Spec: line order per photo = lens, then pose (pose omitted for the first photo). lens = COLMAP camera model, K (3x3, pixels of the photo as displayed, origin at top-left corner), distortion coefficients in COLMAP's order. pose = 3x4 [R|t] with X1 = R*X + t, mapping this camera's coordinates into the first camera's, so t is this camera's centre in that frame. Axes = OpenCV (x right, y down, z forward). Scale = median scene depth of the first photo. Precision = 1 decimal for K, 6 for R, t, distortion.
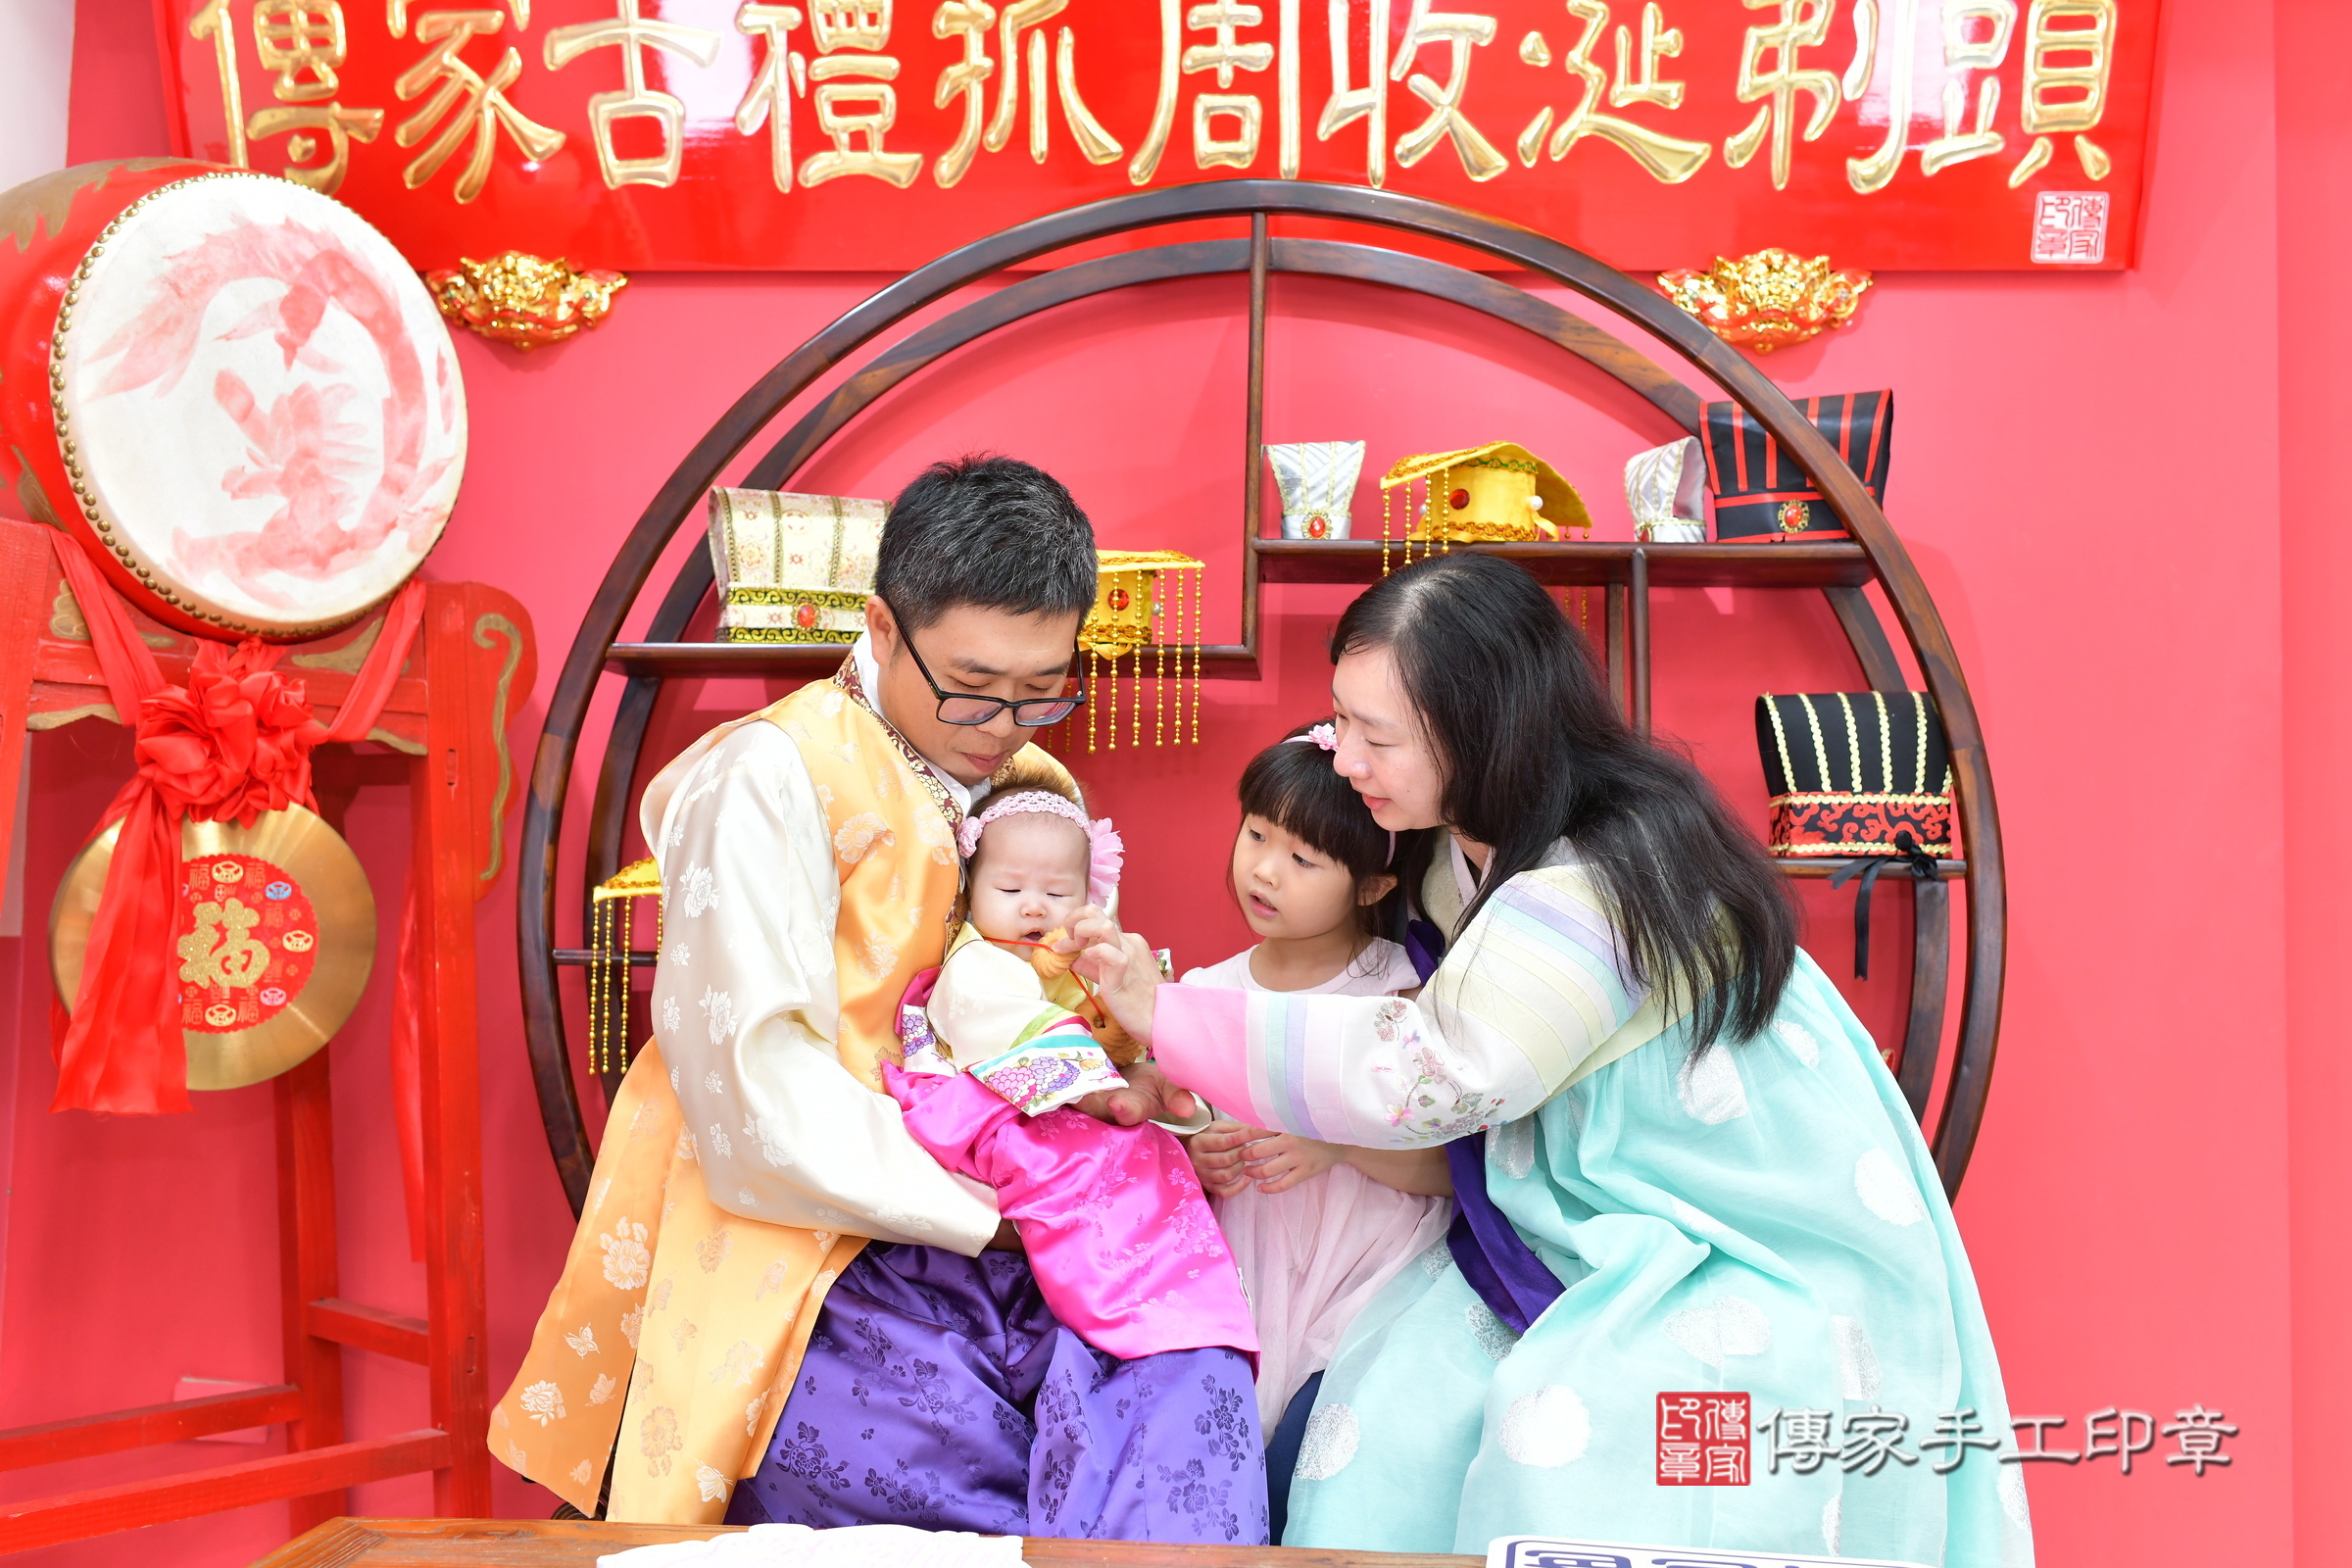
lens RADIAL K [[2330.9, 0, 1178.2], [0, 2330.9, 781.4], [0, 0, 1]] dist [0.003445, -0.006499]
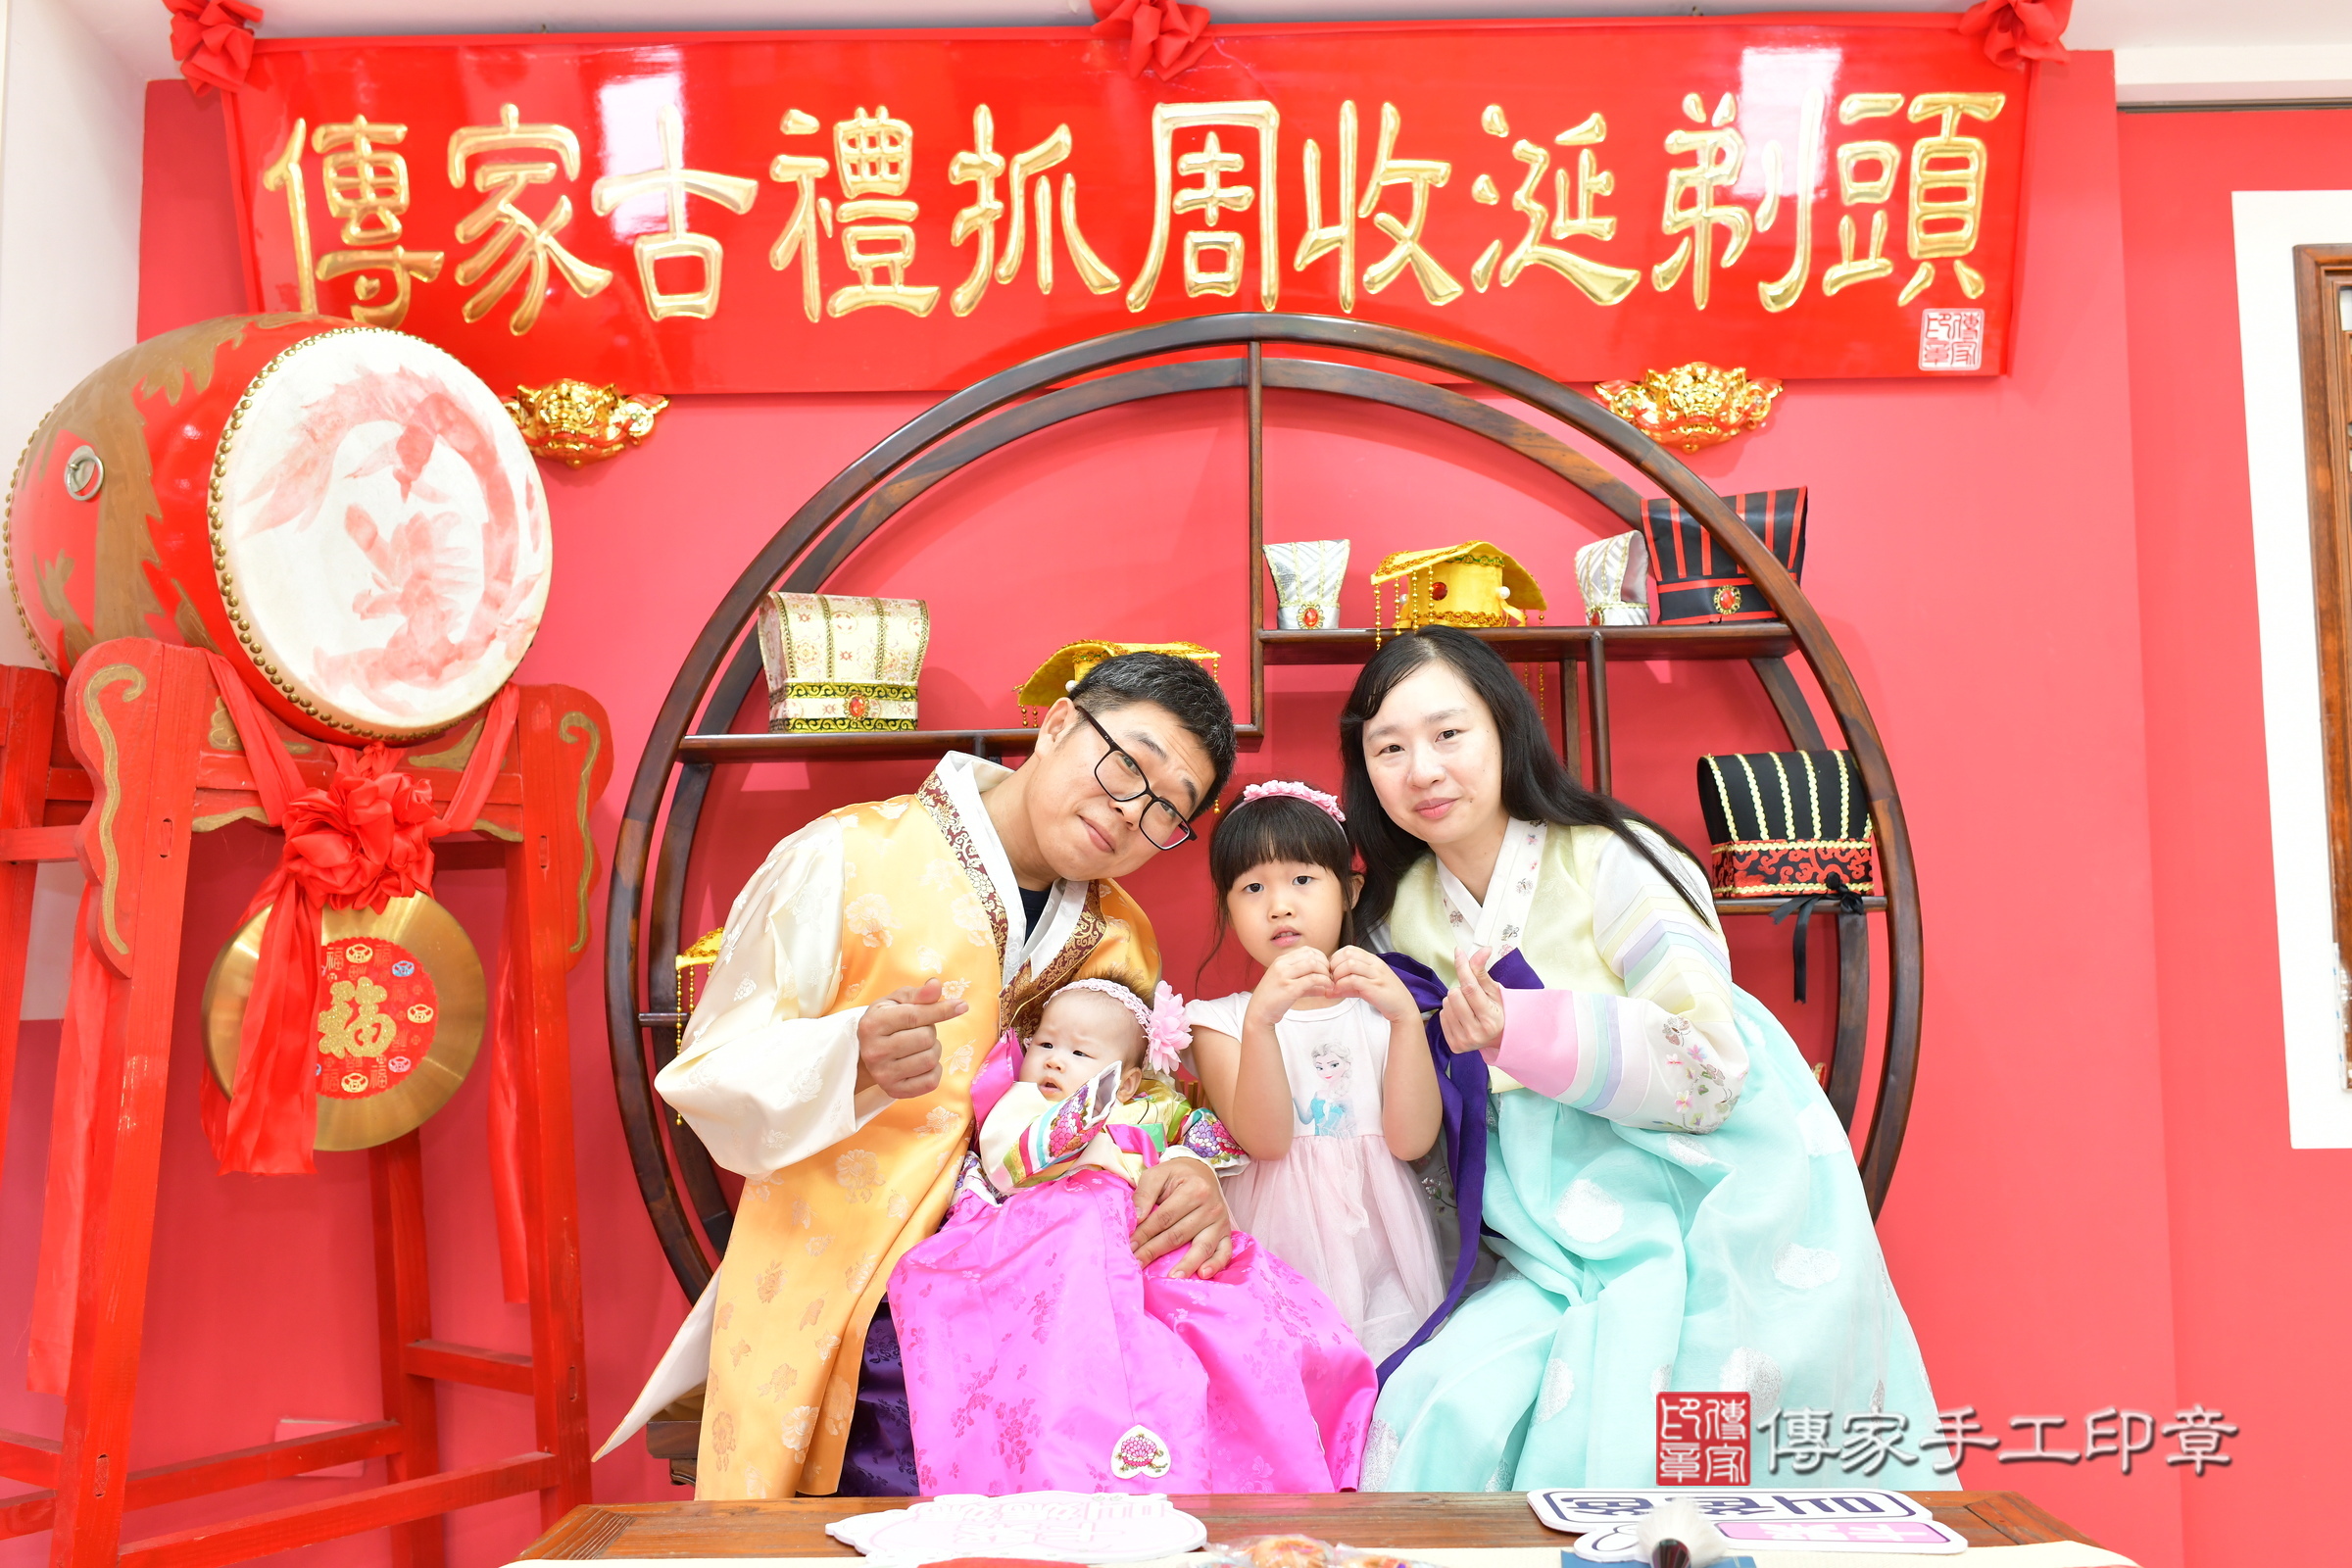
lens RADIAL K [[2330.9, 0, 1178.2], [0, 2330.9, 781.4], [0, 0, 1]] dist [0.003445, -0.006499]
pose [[0.997781, -0.026201, 0.061211, -0.076879], [0.027193, 0.999511, -0.015434, -0.014085], [-0.060777, 0.017065, 0.998006, -0.123433]]
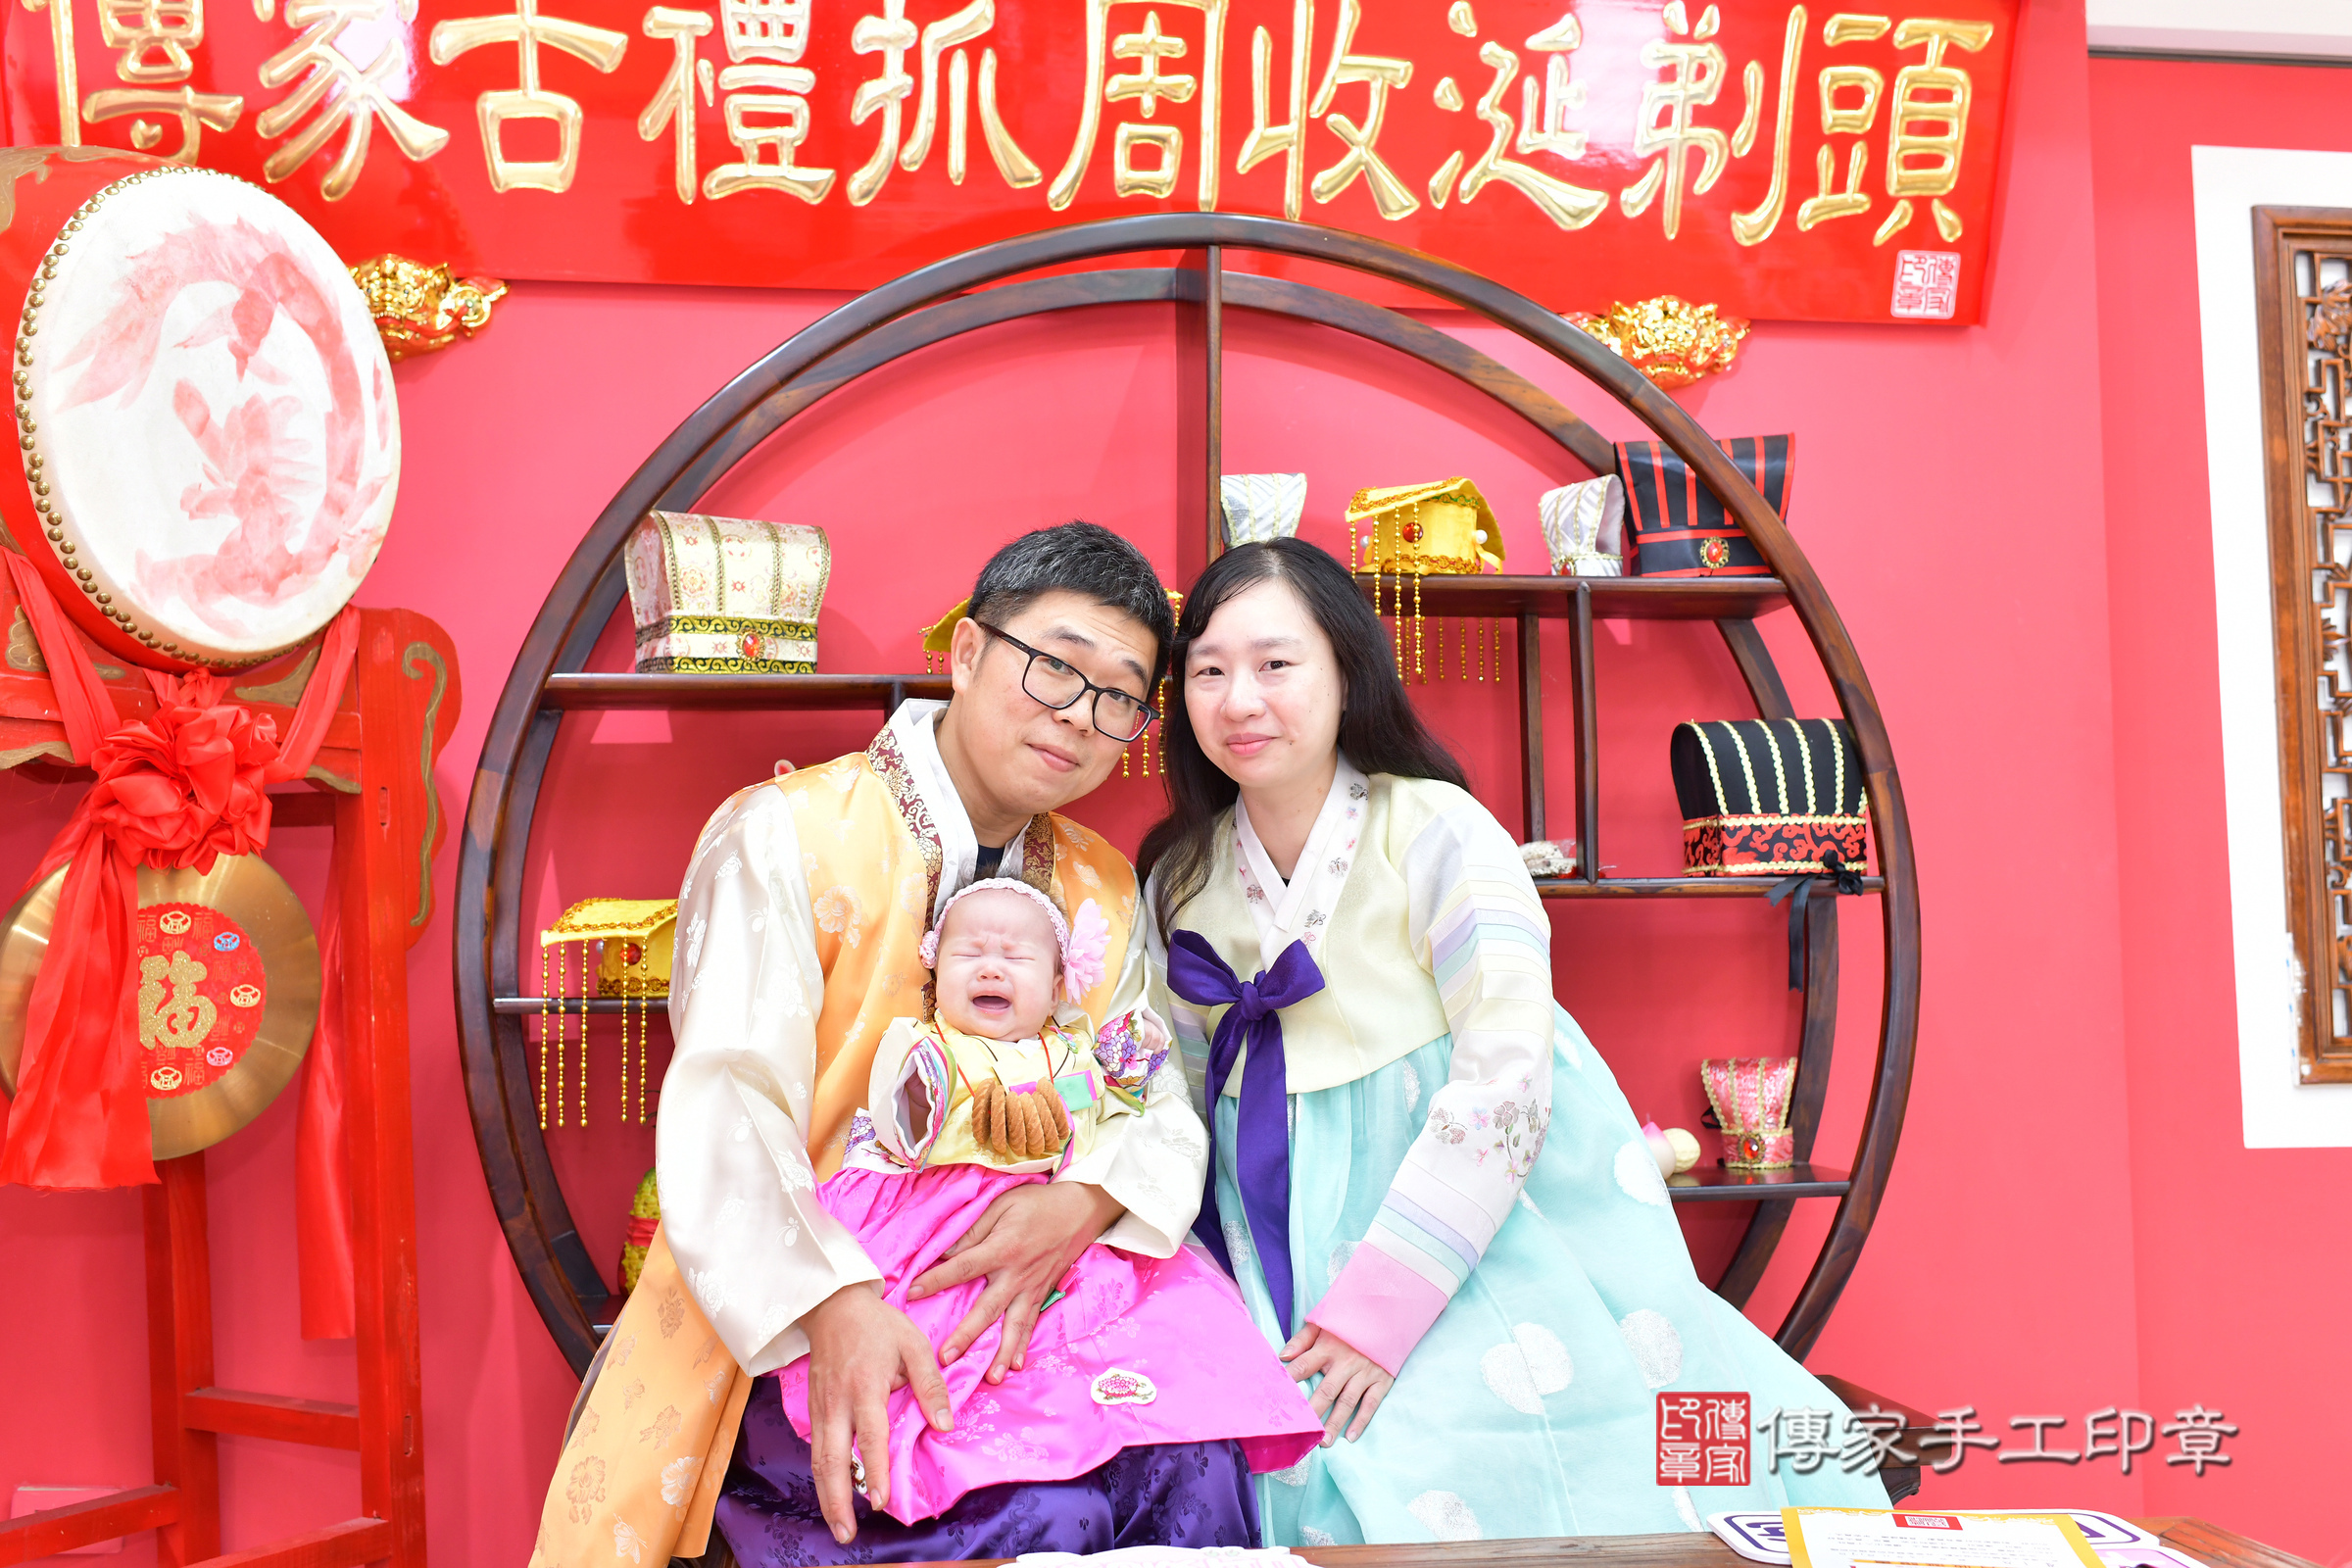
lens RADIAL K [[2471.3, 0, 1179.7], [0, 2471.3, 779.0], [0, 0, 1]] dist [0.002976, -0.004972]
pose [[0.977598, -0.009567, 0.210265, -0.205641], [0.012522, 0.999841, -0.012729, -0.000427], [-0.210110, 0.015077, 0.977562, -0.036564]]
